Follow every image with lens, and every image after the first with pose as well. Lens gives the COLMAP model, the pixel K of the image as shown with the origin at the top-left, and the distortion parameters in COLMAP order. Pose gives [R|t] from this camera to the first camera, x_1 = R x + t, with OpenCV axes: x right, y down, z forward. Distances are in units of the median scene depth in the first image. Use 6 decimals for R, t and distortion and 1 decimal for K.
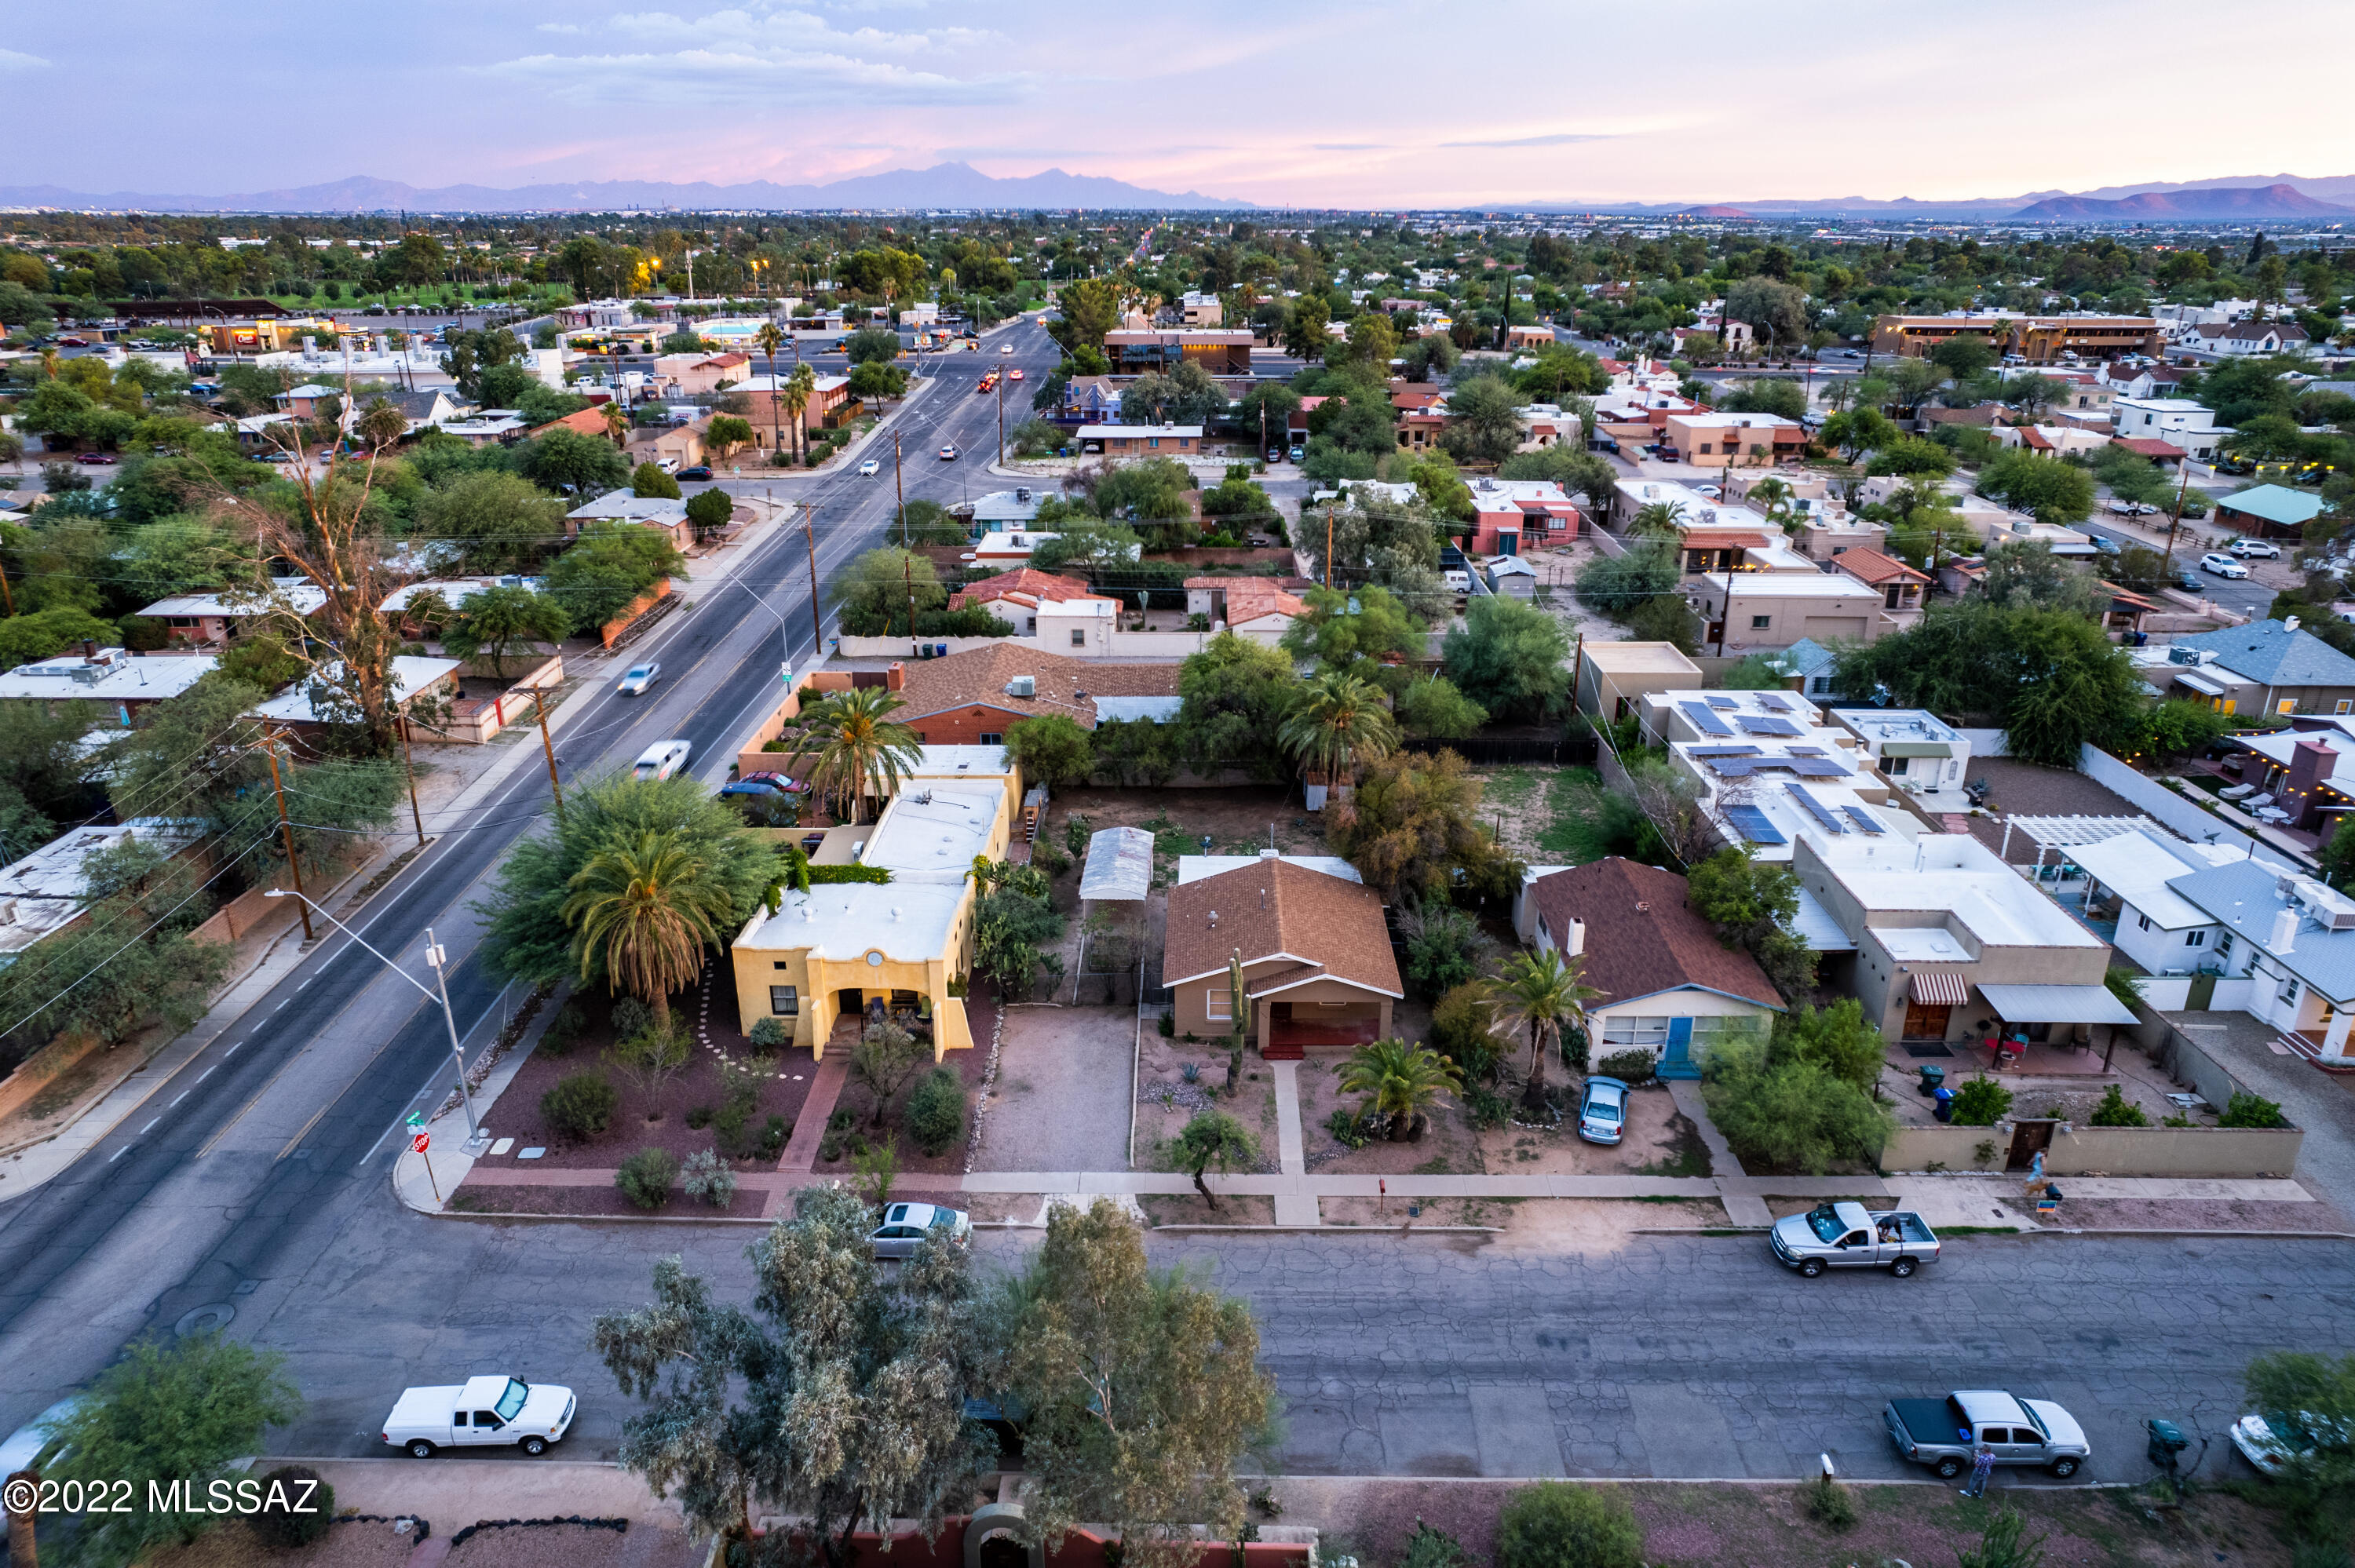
lens RADIAL K [[1509.7, 0, 1173.3], [0, 1509.7, 794.9], [0, 0, 1]] dist [-0.034557, 0.012823]
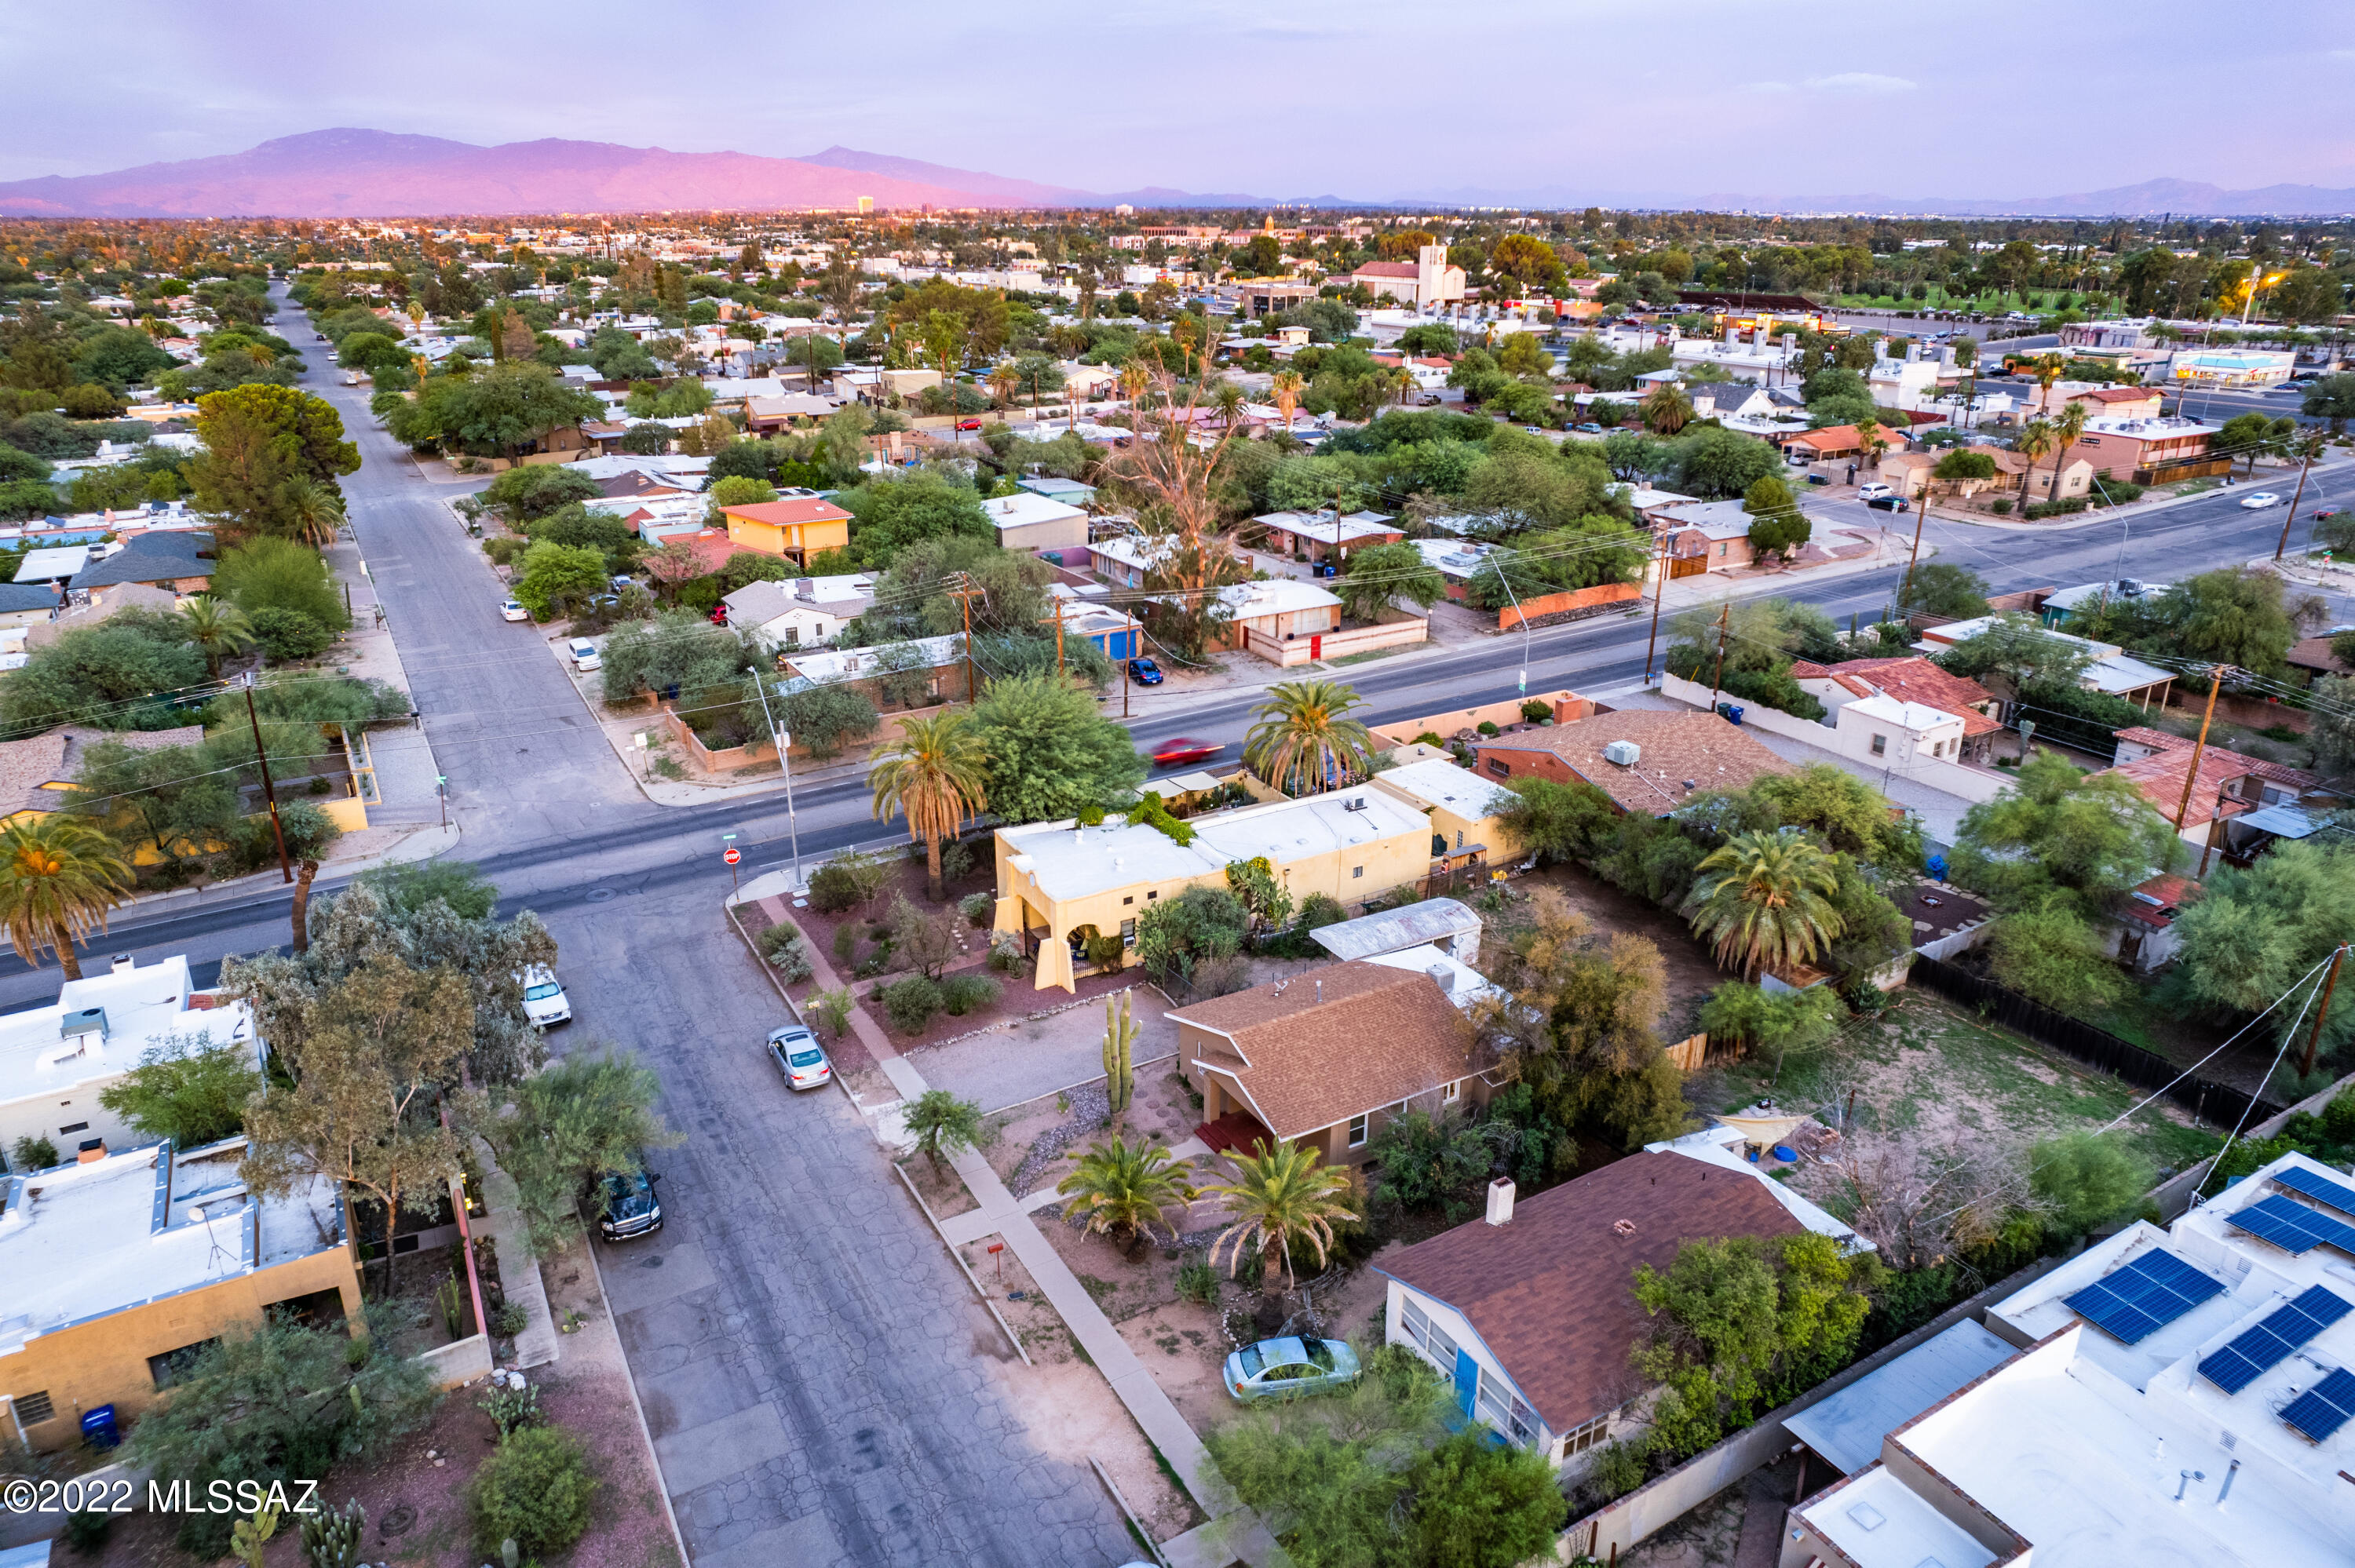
lens RADIAL K [[1509.7, 0, 1169.3], [0, 1509.7, 773.1], [0, 0, 1]] dist [-0.034557, 0.012823]
pose [[0.507734, 0.303325, -0.806350, 0.403550], [-0.314531, 0.936626, 0.154281, -0.094232], [0.802045, 0.175289, 0.570962, 0.227348]]
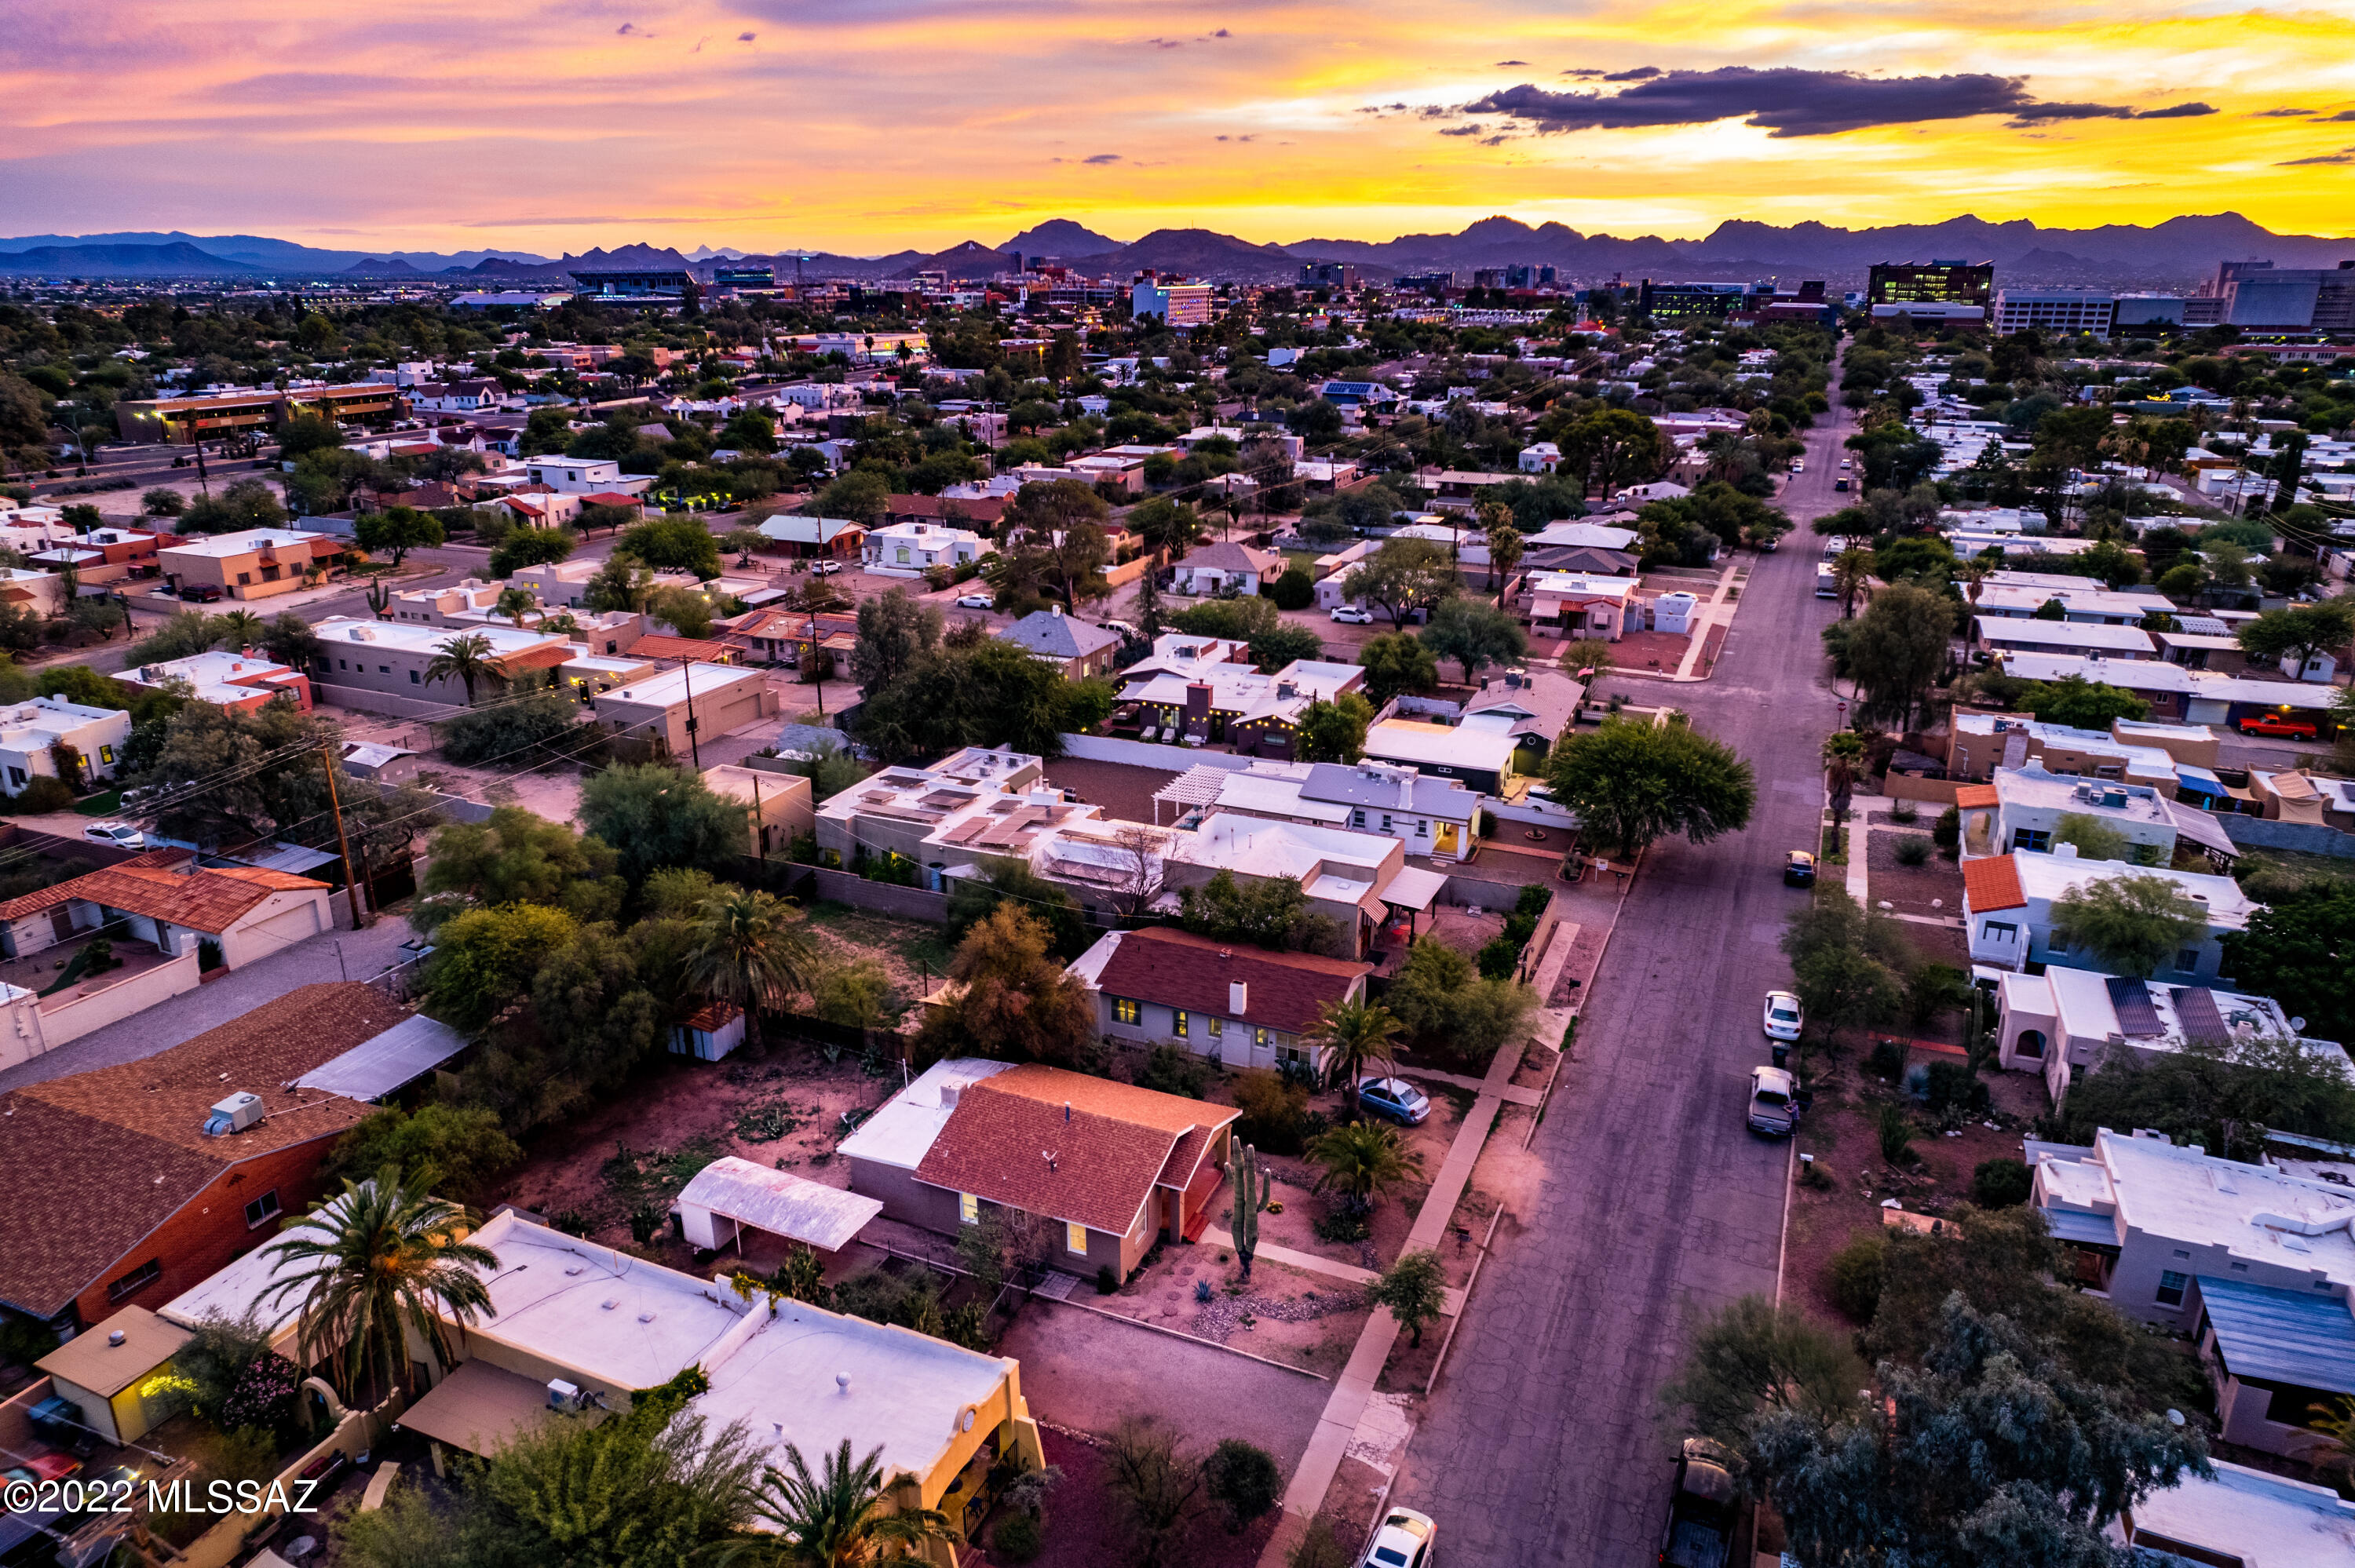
lens RADIAL K [[1509.7, 0, 1182.1], [0, 1509.7, 788.5], [0, 0, 1]] dist [-0.034557, 0.012823]
pose [[0.389885, -0.308007, 0.867825, -0.379369], [0.337862, 0.924528, 0.176342, -0.146934], [-0.856644, 0.224452, 0.464524, 0.267645]]
